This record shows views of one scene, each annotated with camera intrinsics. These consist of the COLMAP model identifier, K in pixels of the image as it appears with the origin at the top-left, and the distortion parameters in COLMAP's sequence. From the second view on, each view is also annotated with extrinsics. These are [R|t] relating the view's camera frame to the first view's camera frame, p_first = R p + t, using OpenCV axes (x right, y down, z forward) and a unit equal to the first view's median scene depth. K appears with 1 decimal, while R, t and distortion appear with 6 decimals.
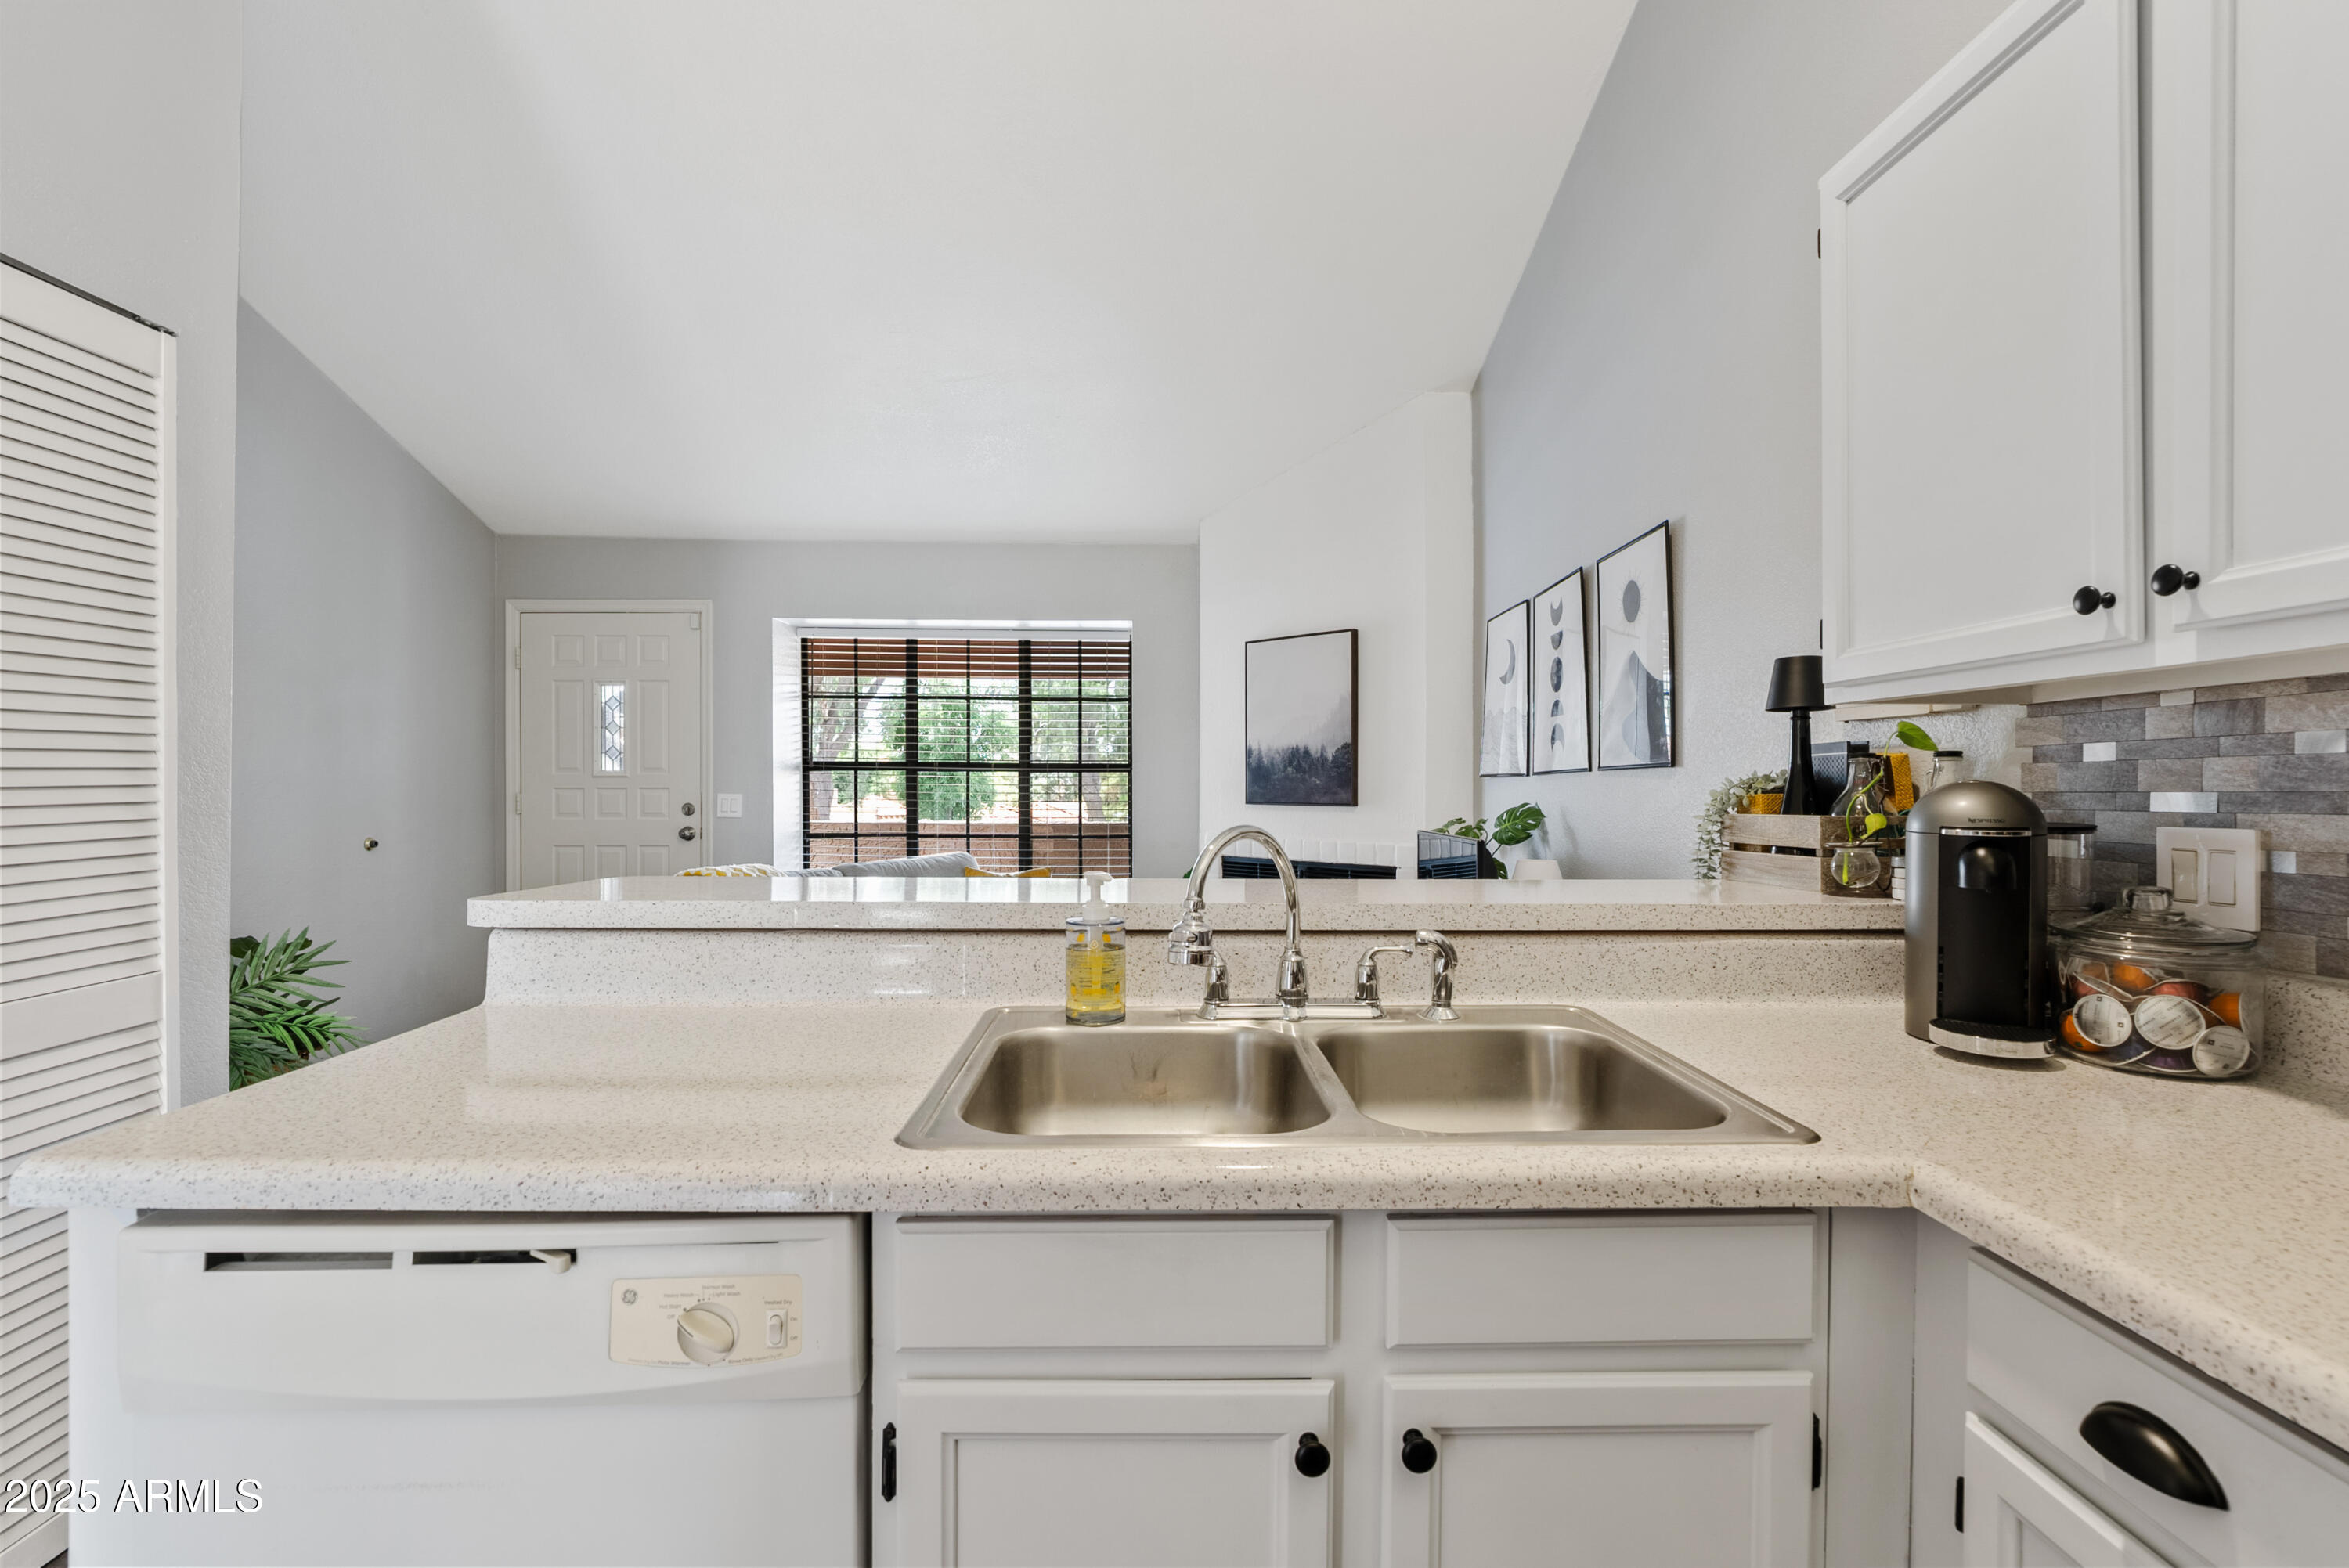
lens RADIAL K [[1063.5, 0, 1171.7], [0, 1063.5, 781.7], [0, 0, 1]] dist [-0.003236, 0.001067]
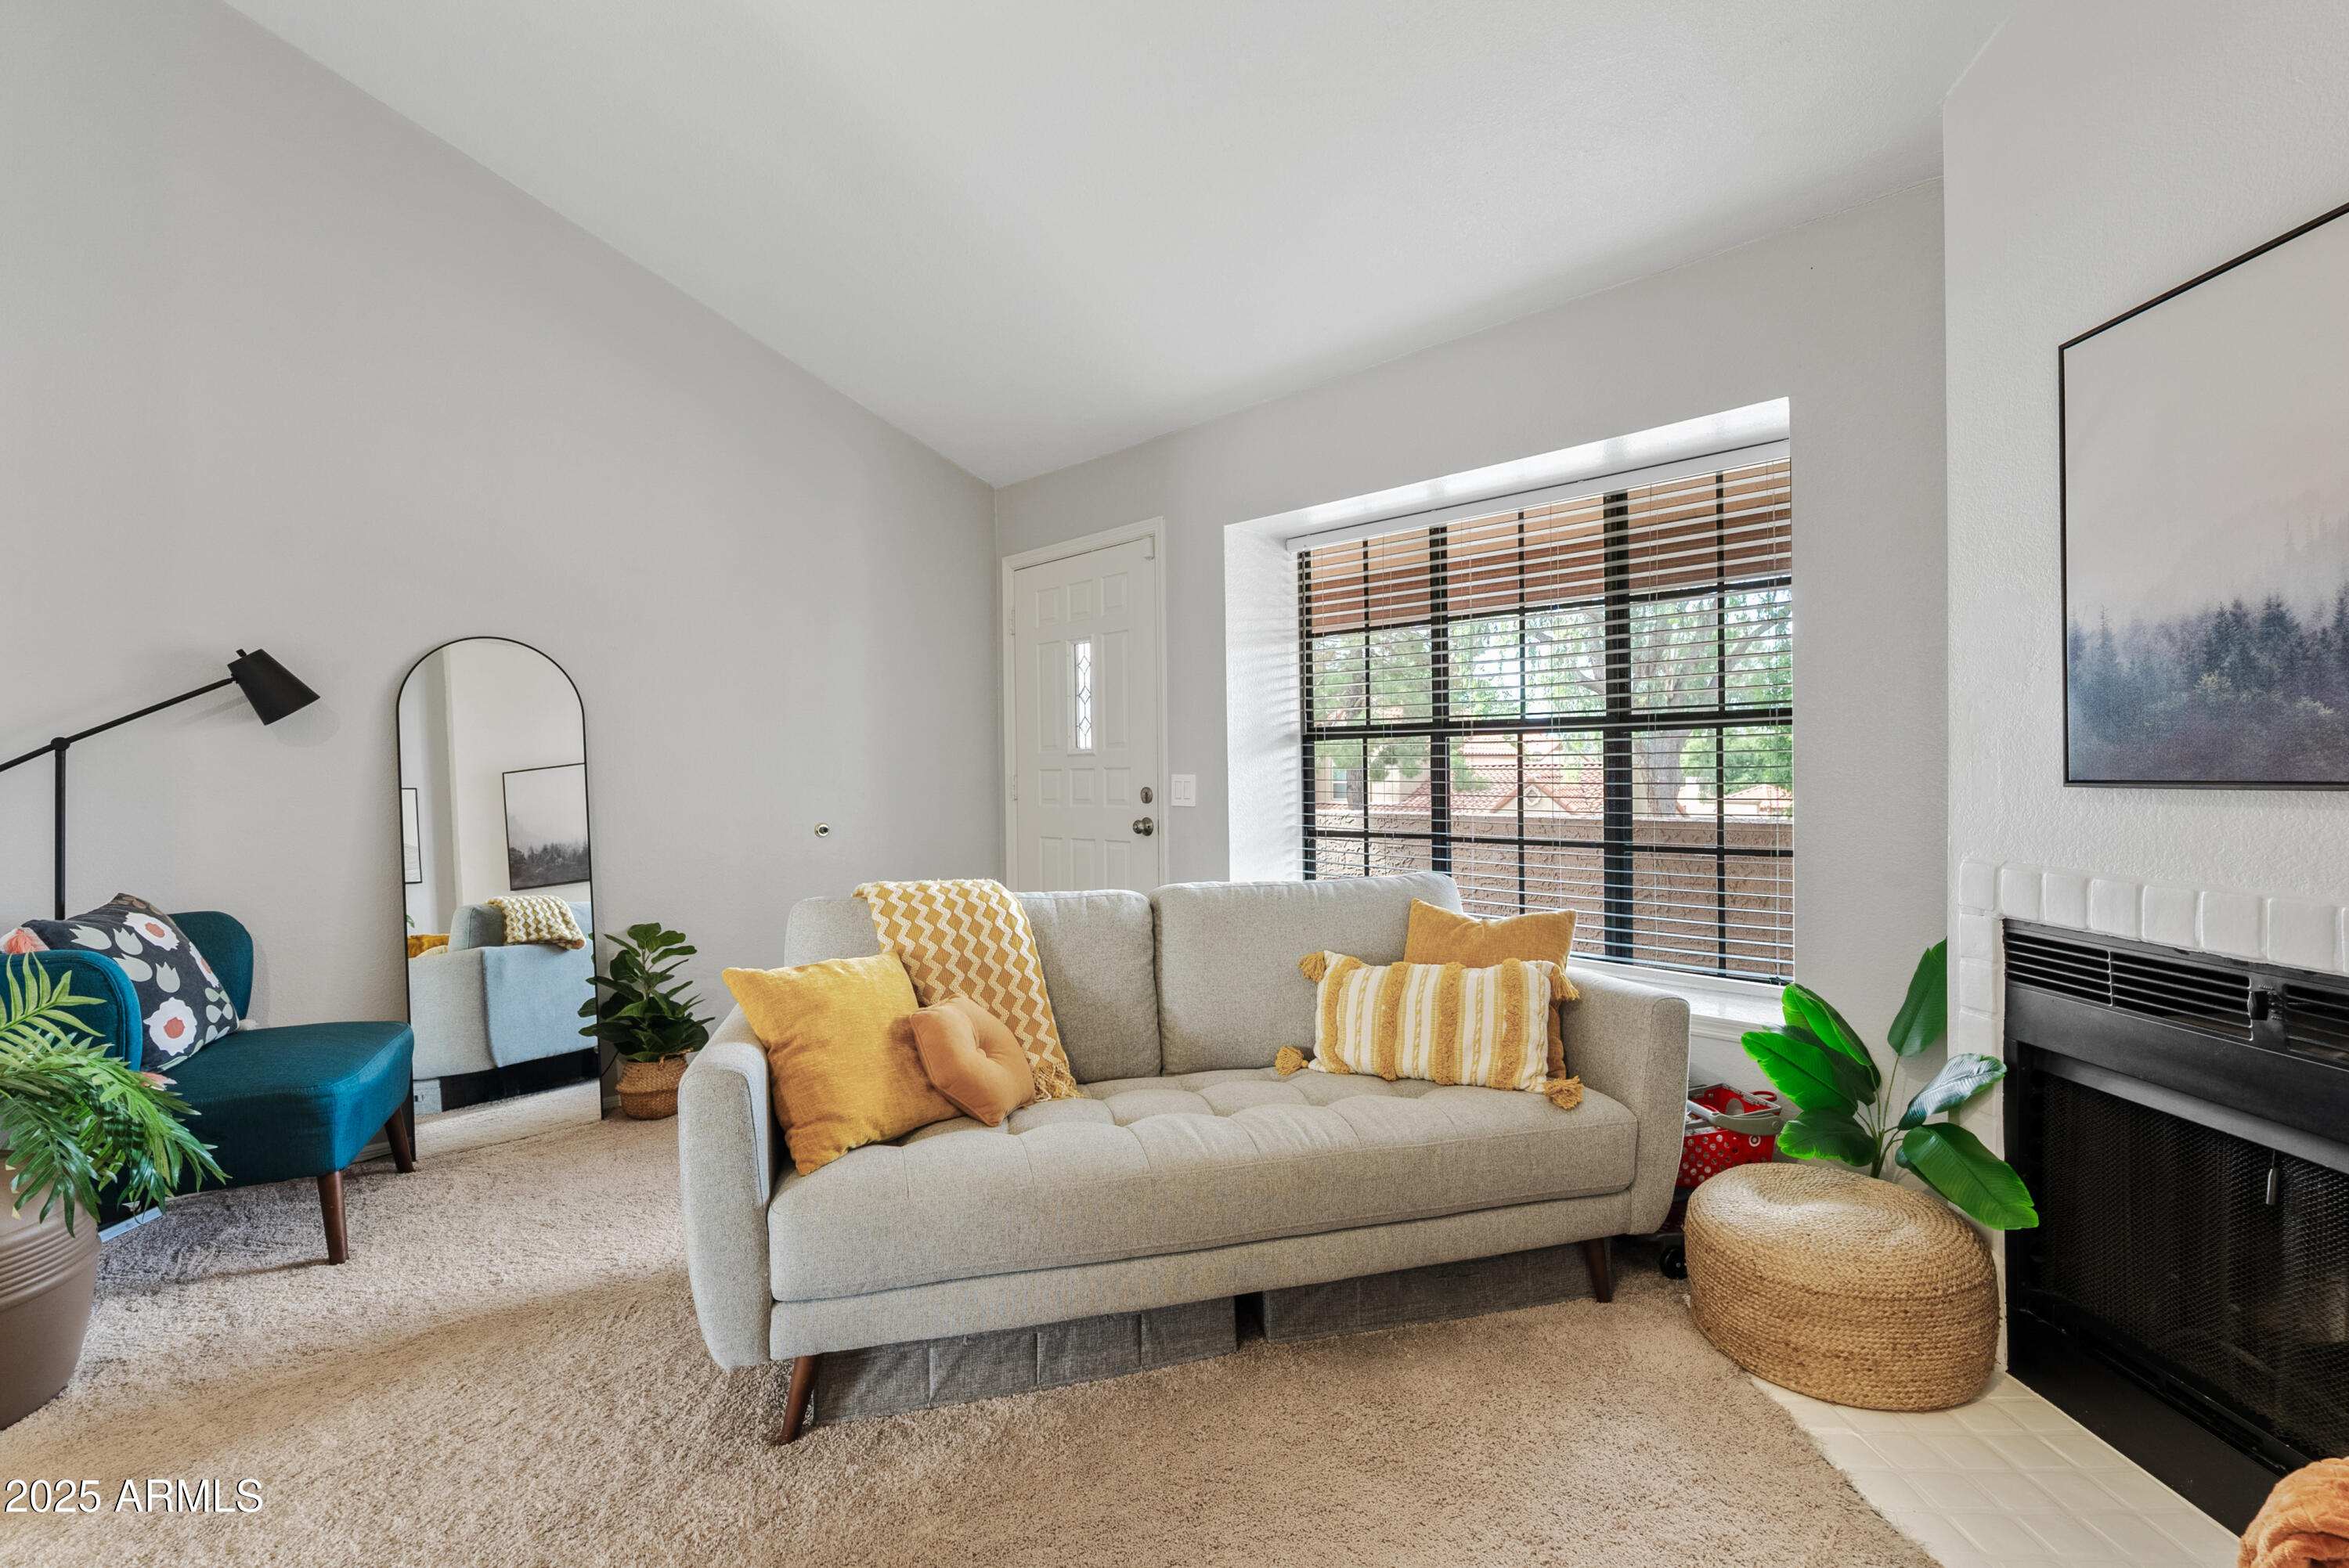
lens RADIAL K [[1063.5, 0, 1177.5], [0, 1063.5, 780.4], [0, 0, 1]] dist [-0.003236, 0.001067]
pose [[0.693181, -0.006025, -0.720739, 0.111868], [0.013062, 0.999906, 0.004205, 0.012533], [0.720645, -0.012329, 0.693194, 0.482693]]
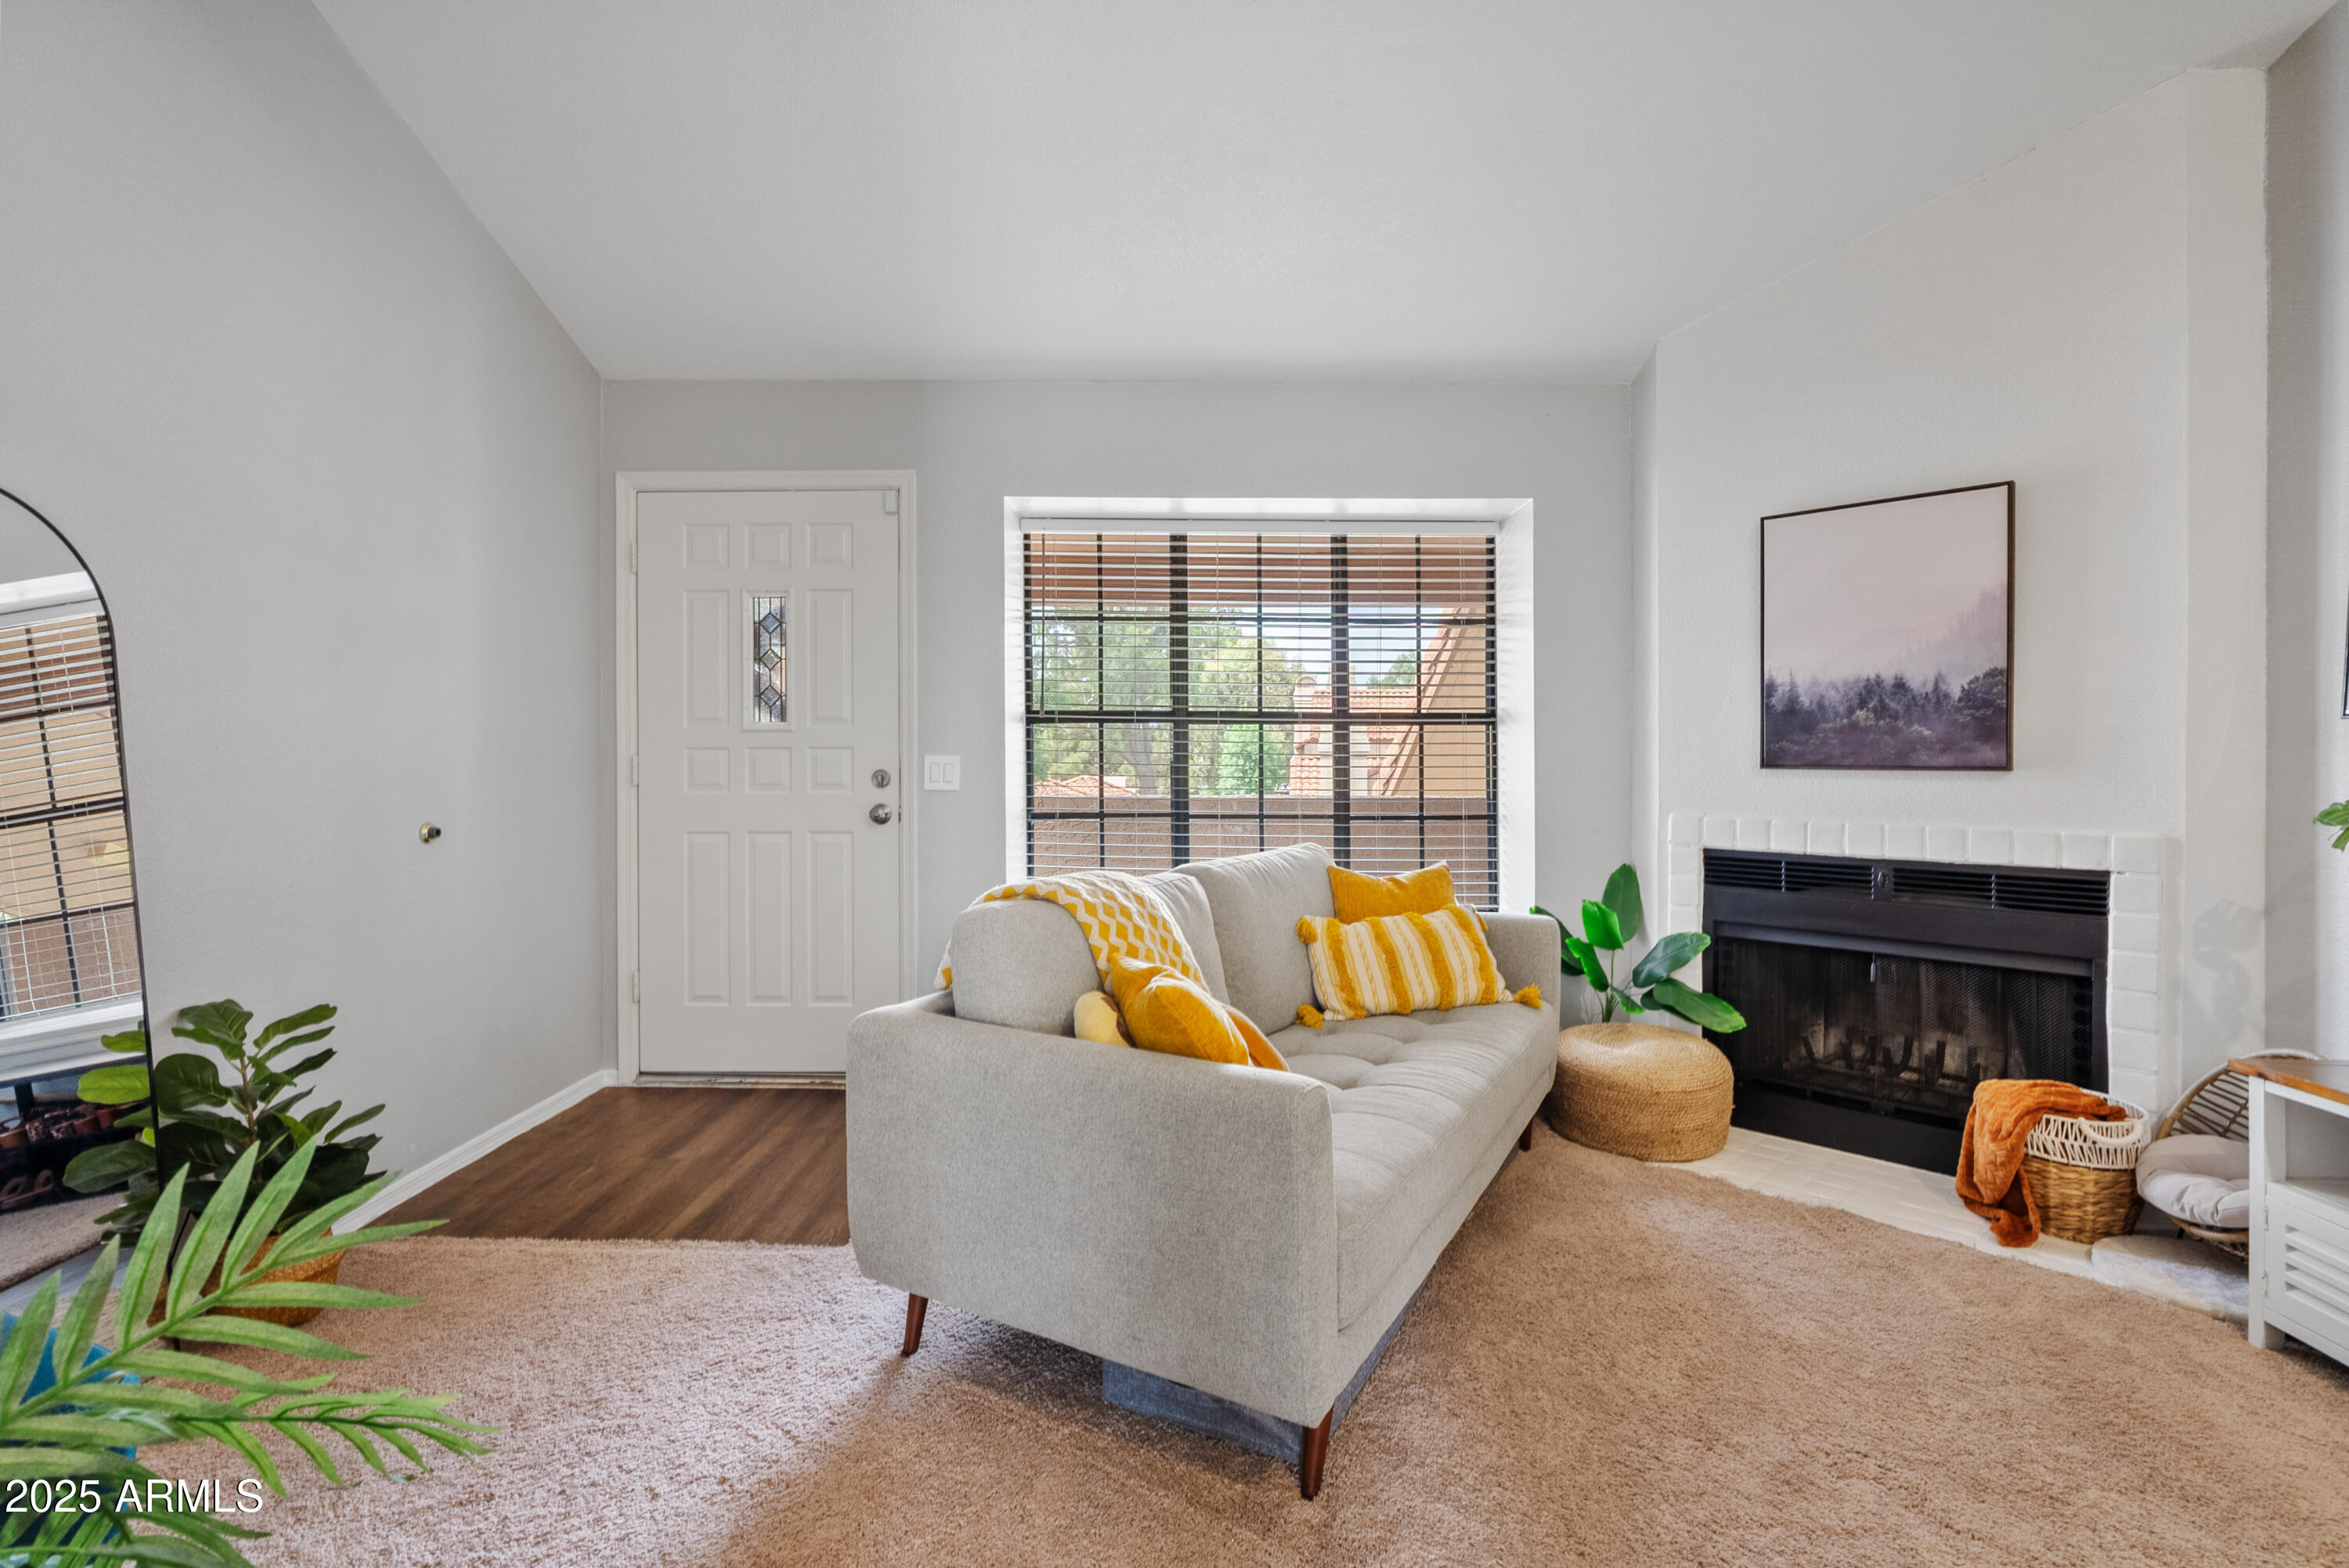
lens RADIAL K [[1063.5, 0, 1170.1], [0, 1063.5, 758.3], [0, 0, 1]] dist [-0.003236, 0.001067]
pose [[0.999765, -0.001523, -0.021622, -0.253574], [0.001600, 0.999992, 0.003549, 0.011054], [0.021617, -0.003583, 0.999760, 0.320826]]
